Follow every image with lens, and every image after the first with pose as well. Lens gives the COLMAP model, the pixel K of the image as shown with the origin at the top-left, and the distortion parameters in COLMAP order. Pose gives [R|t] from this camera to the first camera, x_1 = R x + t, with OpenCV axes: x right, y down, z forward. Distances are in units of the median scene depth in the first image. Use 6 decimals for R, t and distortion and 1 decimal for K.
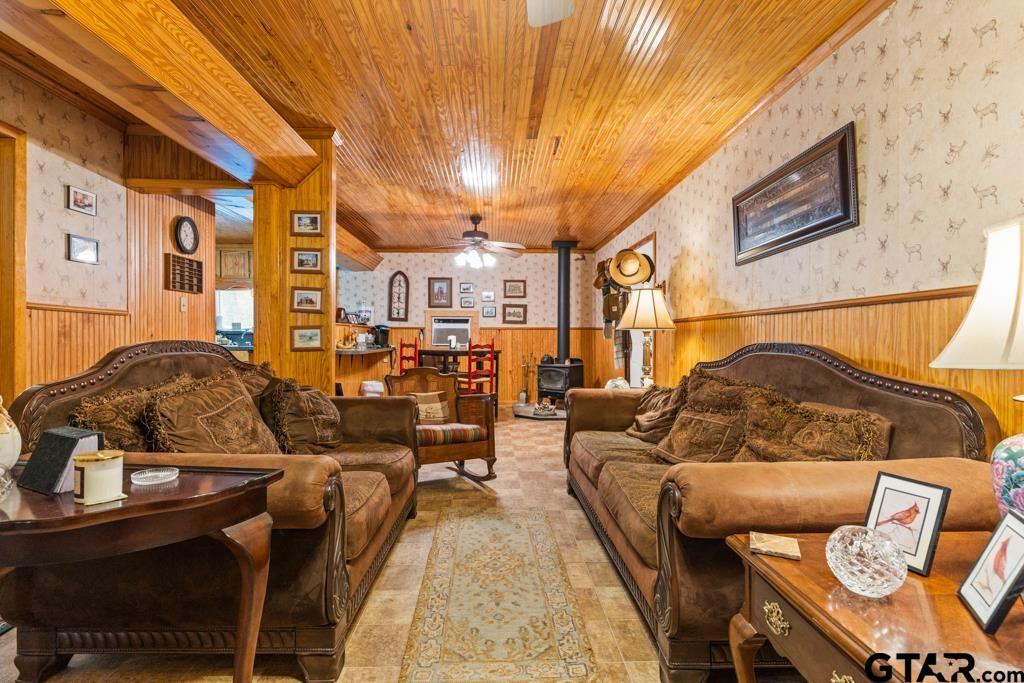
lens RADIAL K [[486.6, 0, 510.7], [0, 486.6, 341.6], [0, 0, 1]] dist [-0.000482, 0.000937]
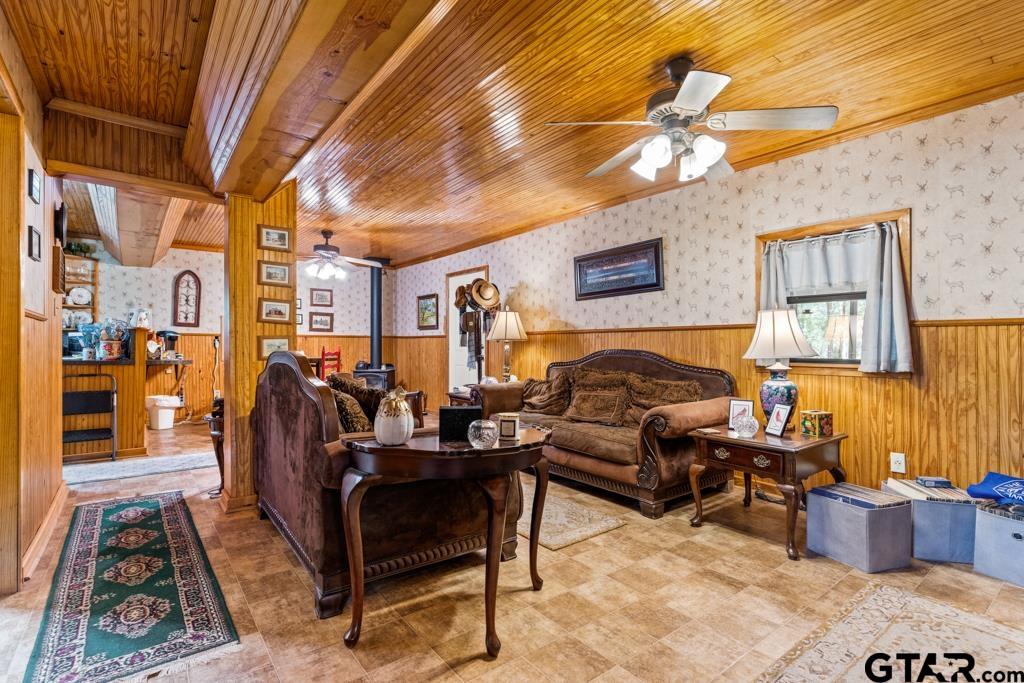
lens RADIAL K [[486.6, 0, 513.7], [0, 486.6, 343.4], [0, 0, 1]] dist [-0.000482, 0.000937]
pose [[0.806207, 0.001075, 0.591632, -0.549216], [0.003840, 0.999968, -0.007050, -0.005779], [-0.591621, 0.007955, 0.806177, -0.134789]]
